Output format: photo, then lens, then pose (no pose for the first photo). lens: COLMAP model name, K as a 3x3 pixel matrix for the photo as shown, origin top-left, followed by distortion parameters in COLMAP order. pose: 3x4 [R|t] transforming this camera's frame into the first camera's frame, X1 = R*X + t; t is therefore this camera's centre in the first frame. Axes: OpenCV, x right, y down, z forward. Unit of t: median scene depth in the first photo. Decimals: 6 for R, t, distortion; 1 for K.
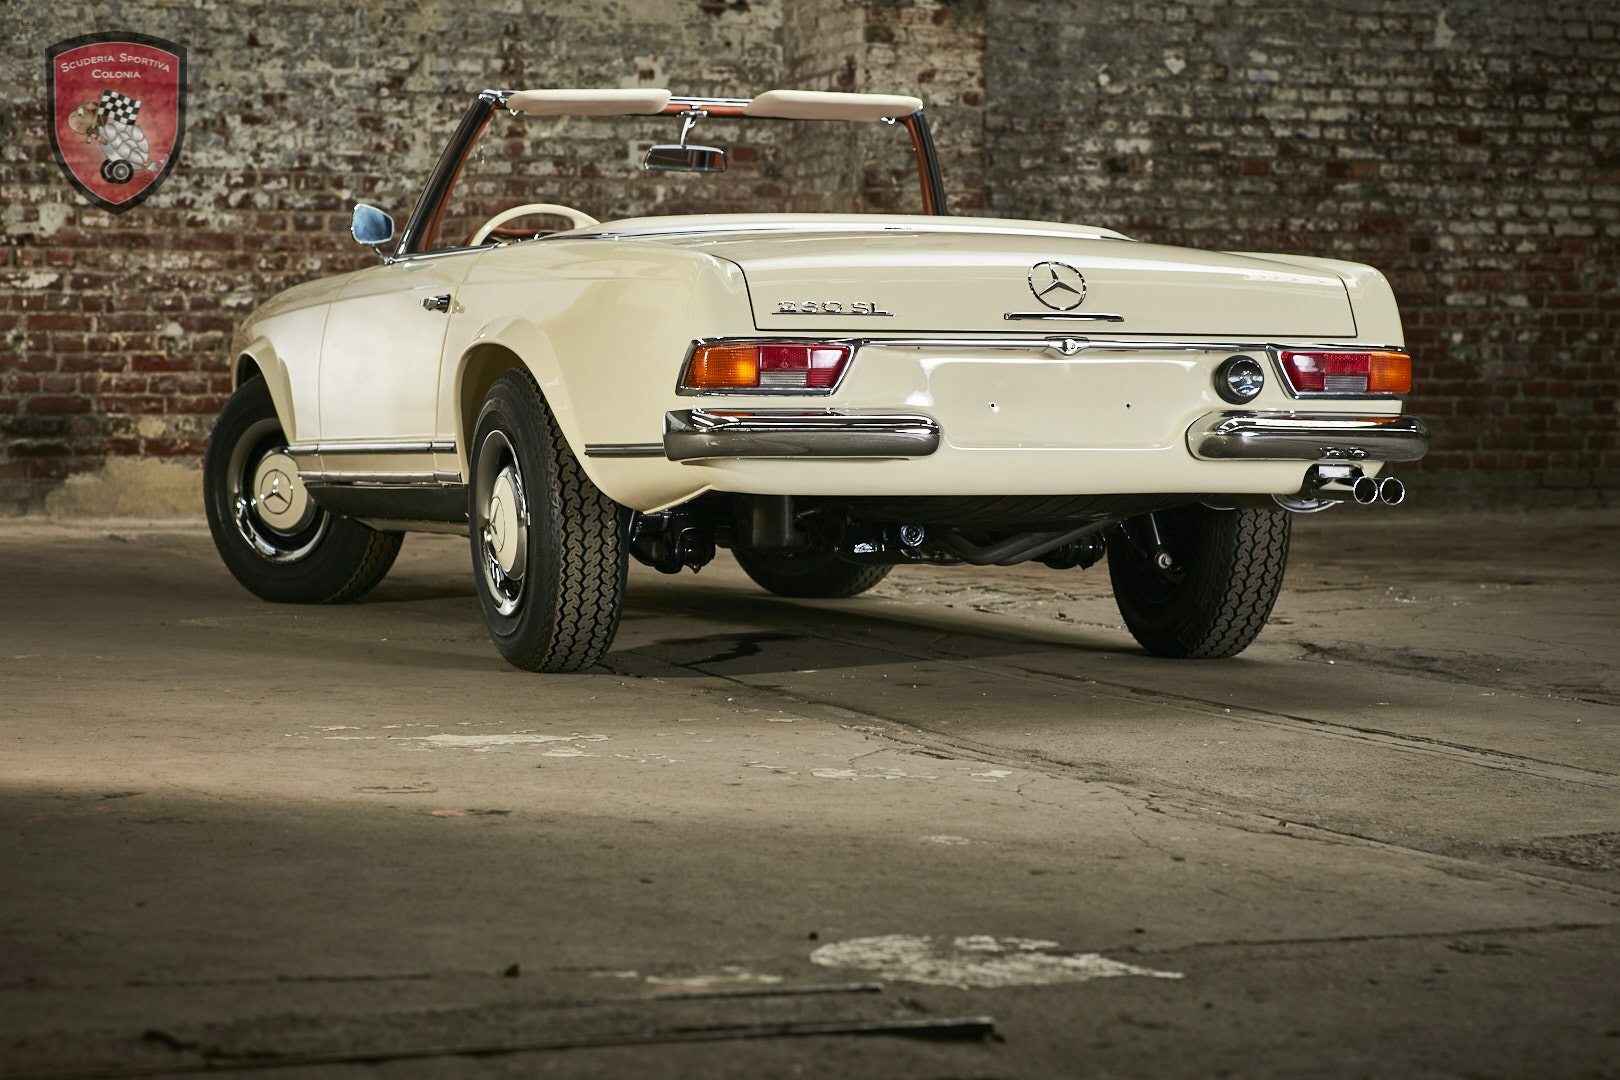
lens RADIAL K [[3981.3, 0, 810.0], [0, 3981.3, 540.0], [0, 0, 1]] dist [0.046088, -0.228865]
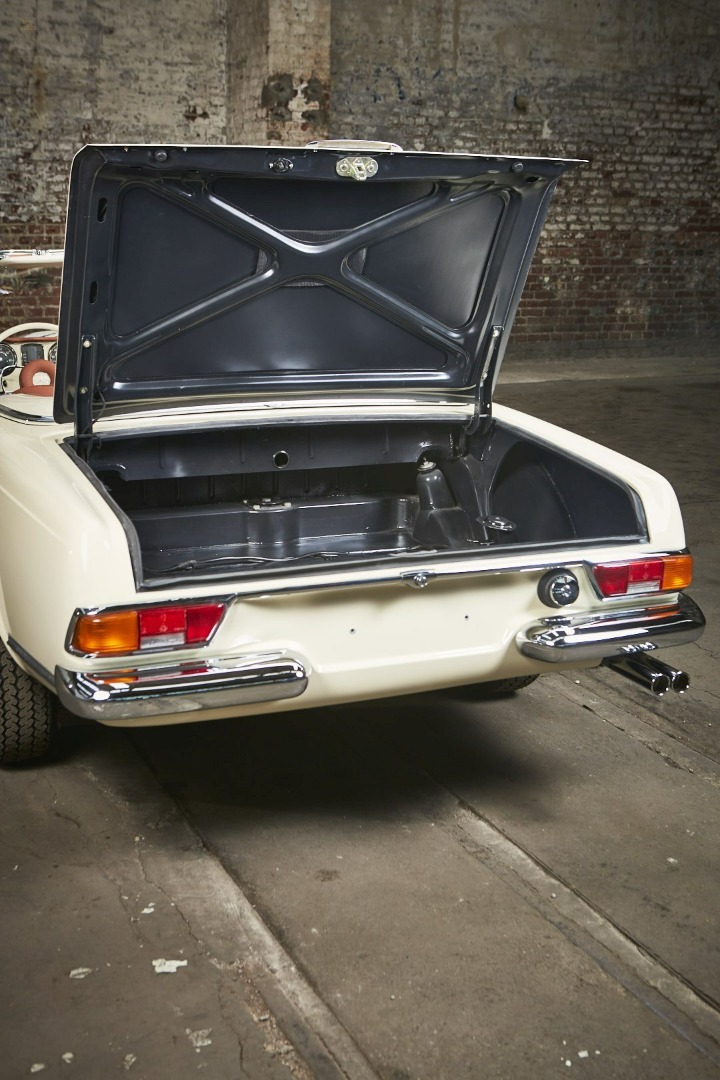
lens RADIAL K [[1350.5, 0, 360.0], [0, 1350.5, 540.0], [0, 0, 1]] dist [-0.009319, -0.007423]
pose [[0.997129, -0.003287, 0.075652, 0.008556], [-0.012347, 0.978630, 0.205260, -0.068456], [-0.074710, -0.205605, 0.975779, 0.305924]]
